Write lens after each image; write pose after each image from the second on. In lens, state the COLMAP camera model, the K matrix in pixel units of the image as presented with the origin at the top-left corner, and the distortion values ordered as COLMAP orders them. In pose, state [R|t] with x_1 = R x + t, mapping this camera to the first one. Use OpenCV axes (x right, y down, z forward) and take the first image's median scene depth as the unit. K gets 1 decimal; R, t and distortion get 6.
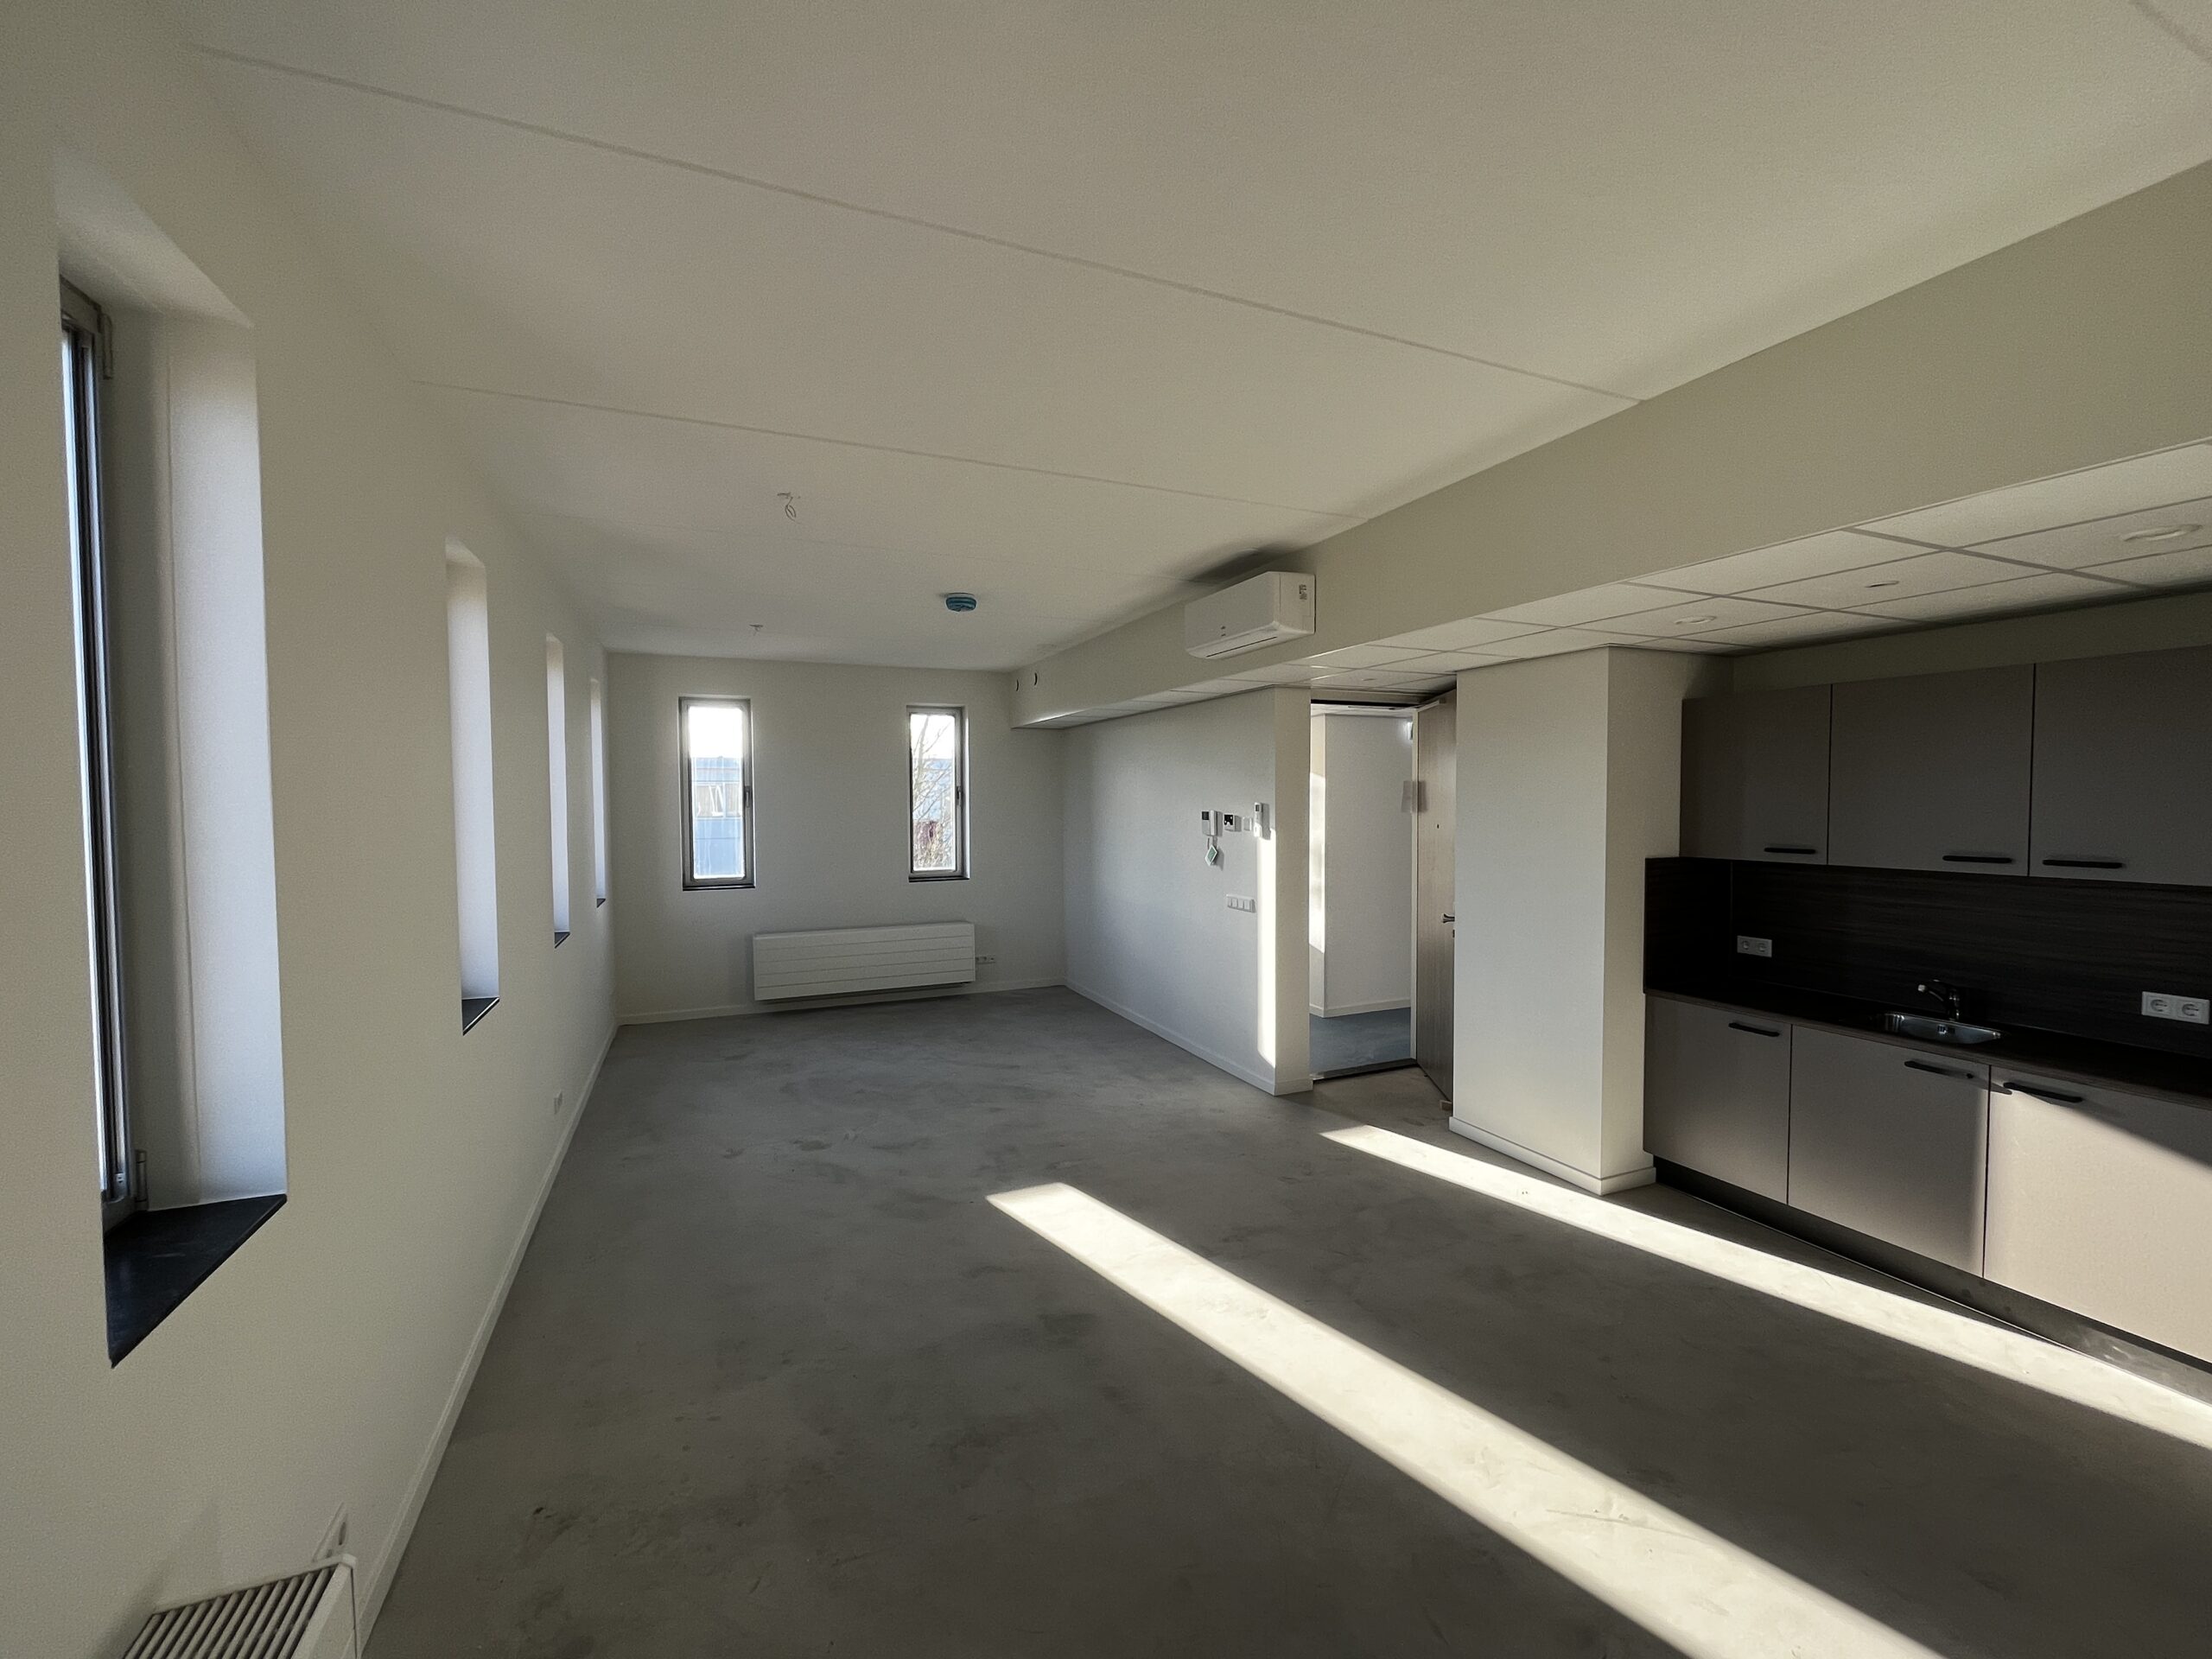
lens RADIAL K [[898.1, 0, 1122.8], [0, 898.1, 830.0], [0, 0, 1]] dist [-0.003034, -0.000111]
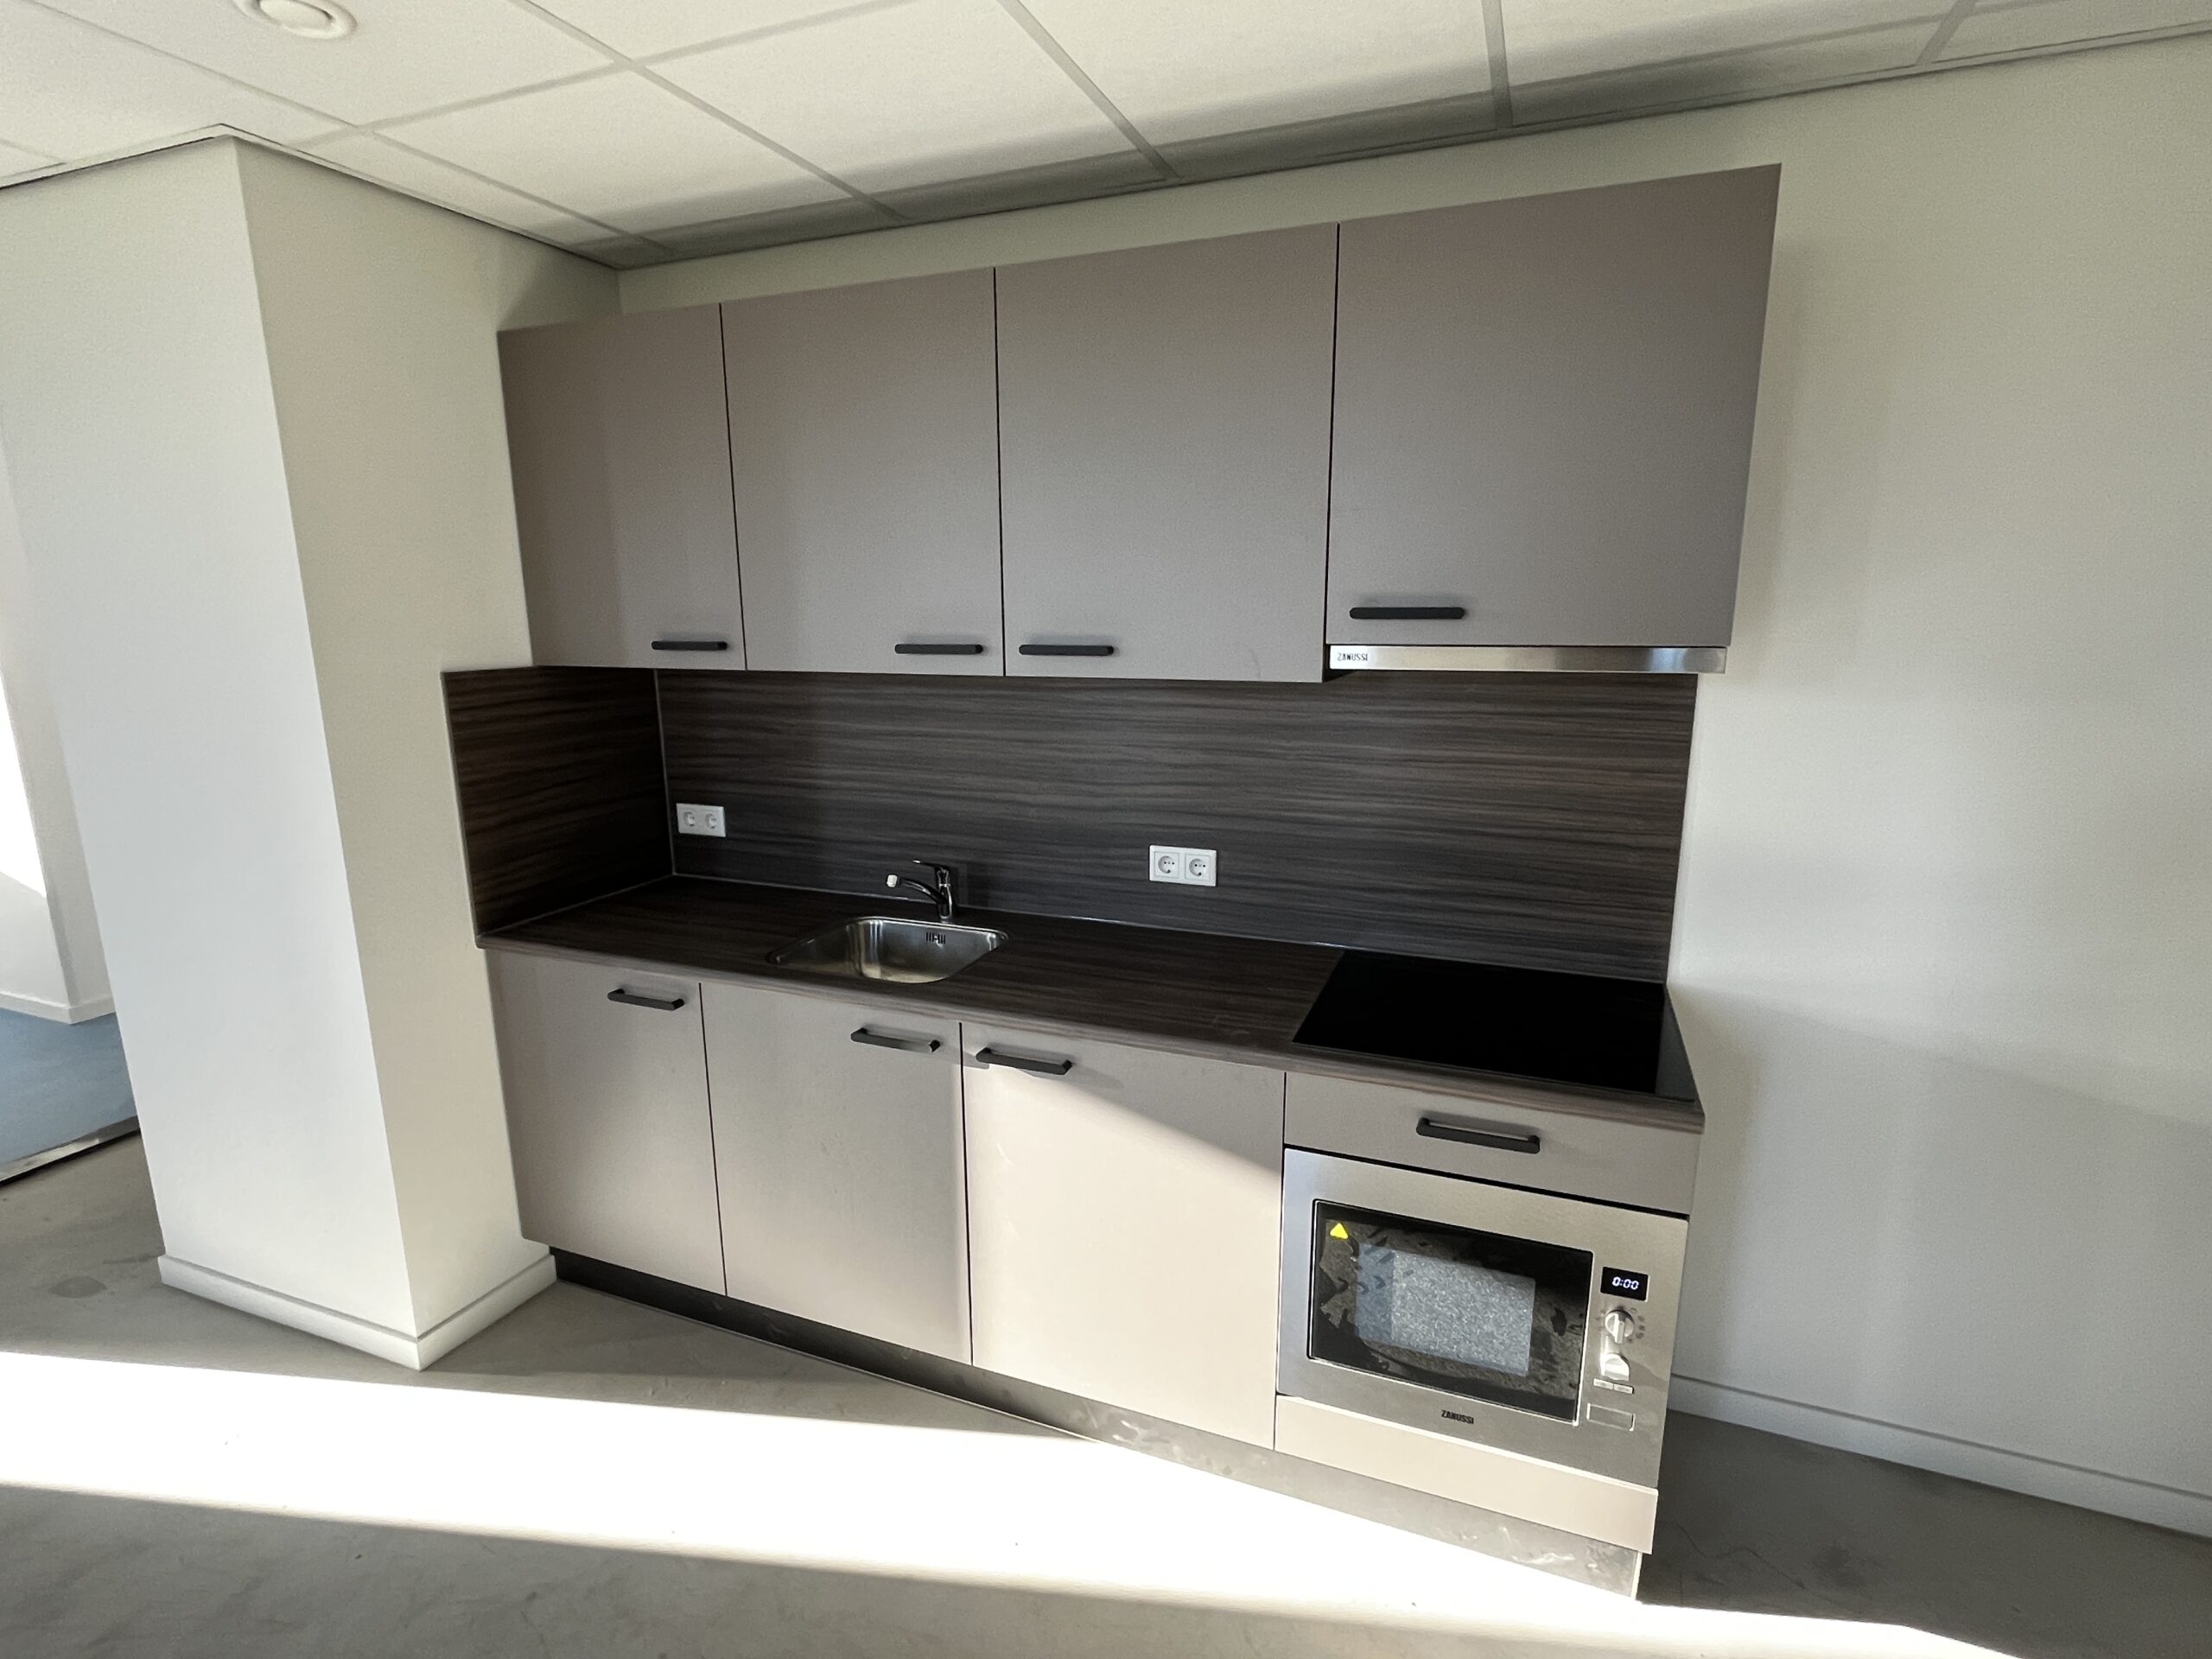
lens RADIAL K [[1102.1, 0, 1107.0], [0, 1102.1, 827.7], [0, 0, 1]] dist [-0.000957, -0.000188]
pose [[0.716625, -0.142404, 0.682767, 0.482280], [0.025855, 0.983685, 0.178030, 0.020115], [-0.696980, -0.109927, 0.708615, 0.383259]]
